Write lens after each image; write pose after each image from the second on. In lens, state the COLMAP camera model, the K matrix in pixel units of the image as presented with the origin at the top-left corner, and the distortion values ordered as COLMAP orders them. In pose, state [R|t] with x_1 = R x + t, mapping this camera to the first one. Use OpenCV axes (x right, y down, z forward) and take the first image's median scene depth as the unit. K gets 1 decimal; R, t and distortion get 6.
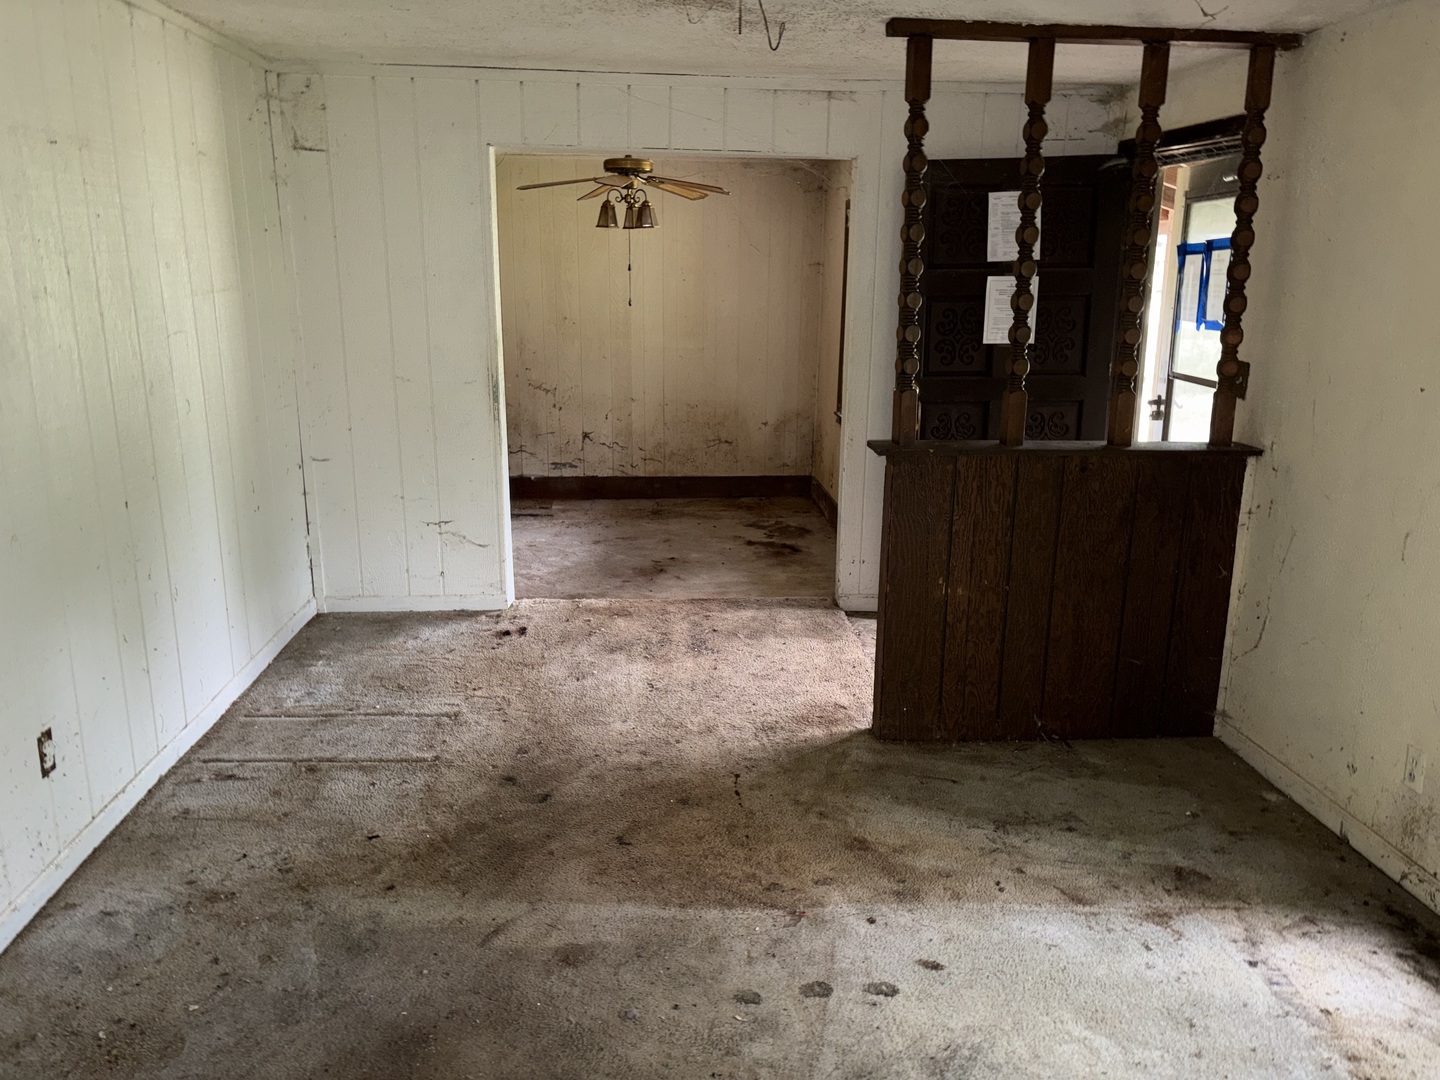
lens RADIAL K [[1092.7, 0, 745.7], [0, 1092.7, 537.1], [0, 0, 1]] dist [0.046458, -0.040737]
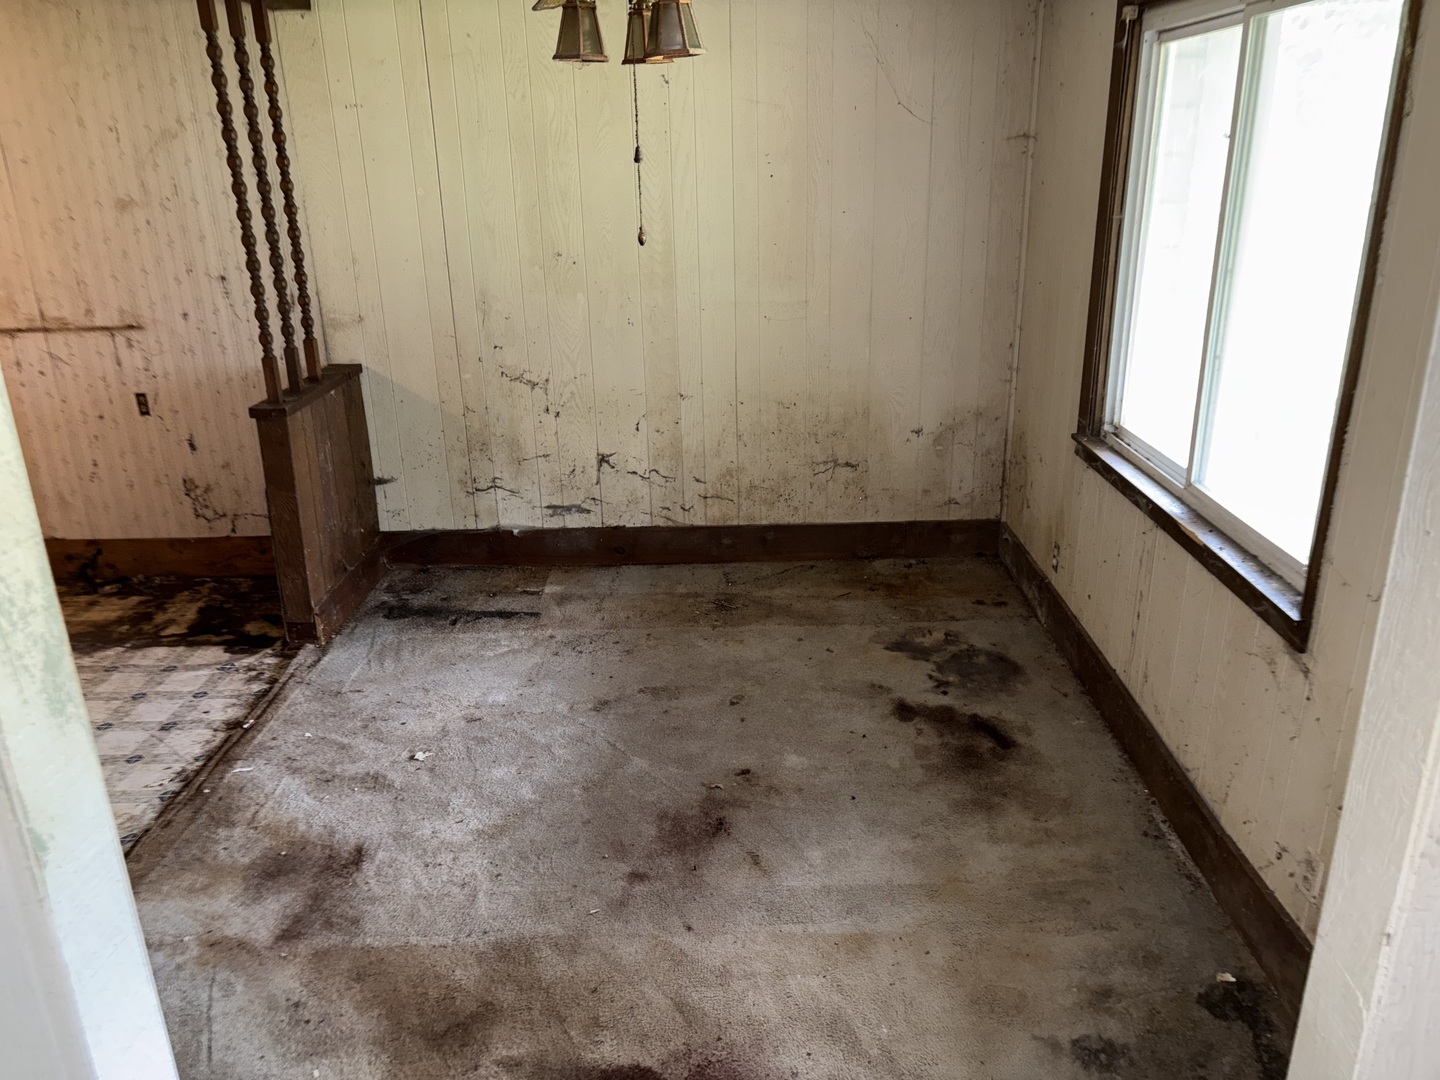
lens RADIAL K [[1092.7, 0, 702.8], [0, 1092.7, 521.2], [0, 0, 1]] dist [0.046458, -0.040737]
pose [[0.991486, -0.002212, -0.130191, -0.018782], [0.012311, 0.996969, 0.076822, -0.104500], [0.129626, -0.077771, 0.988508, 0.436743]]
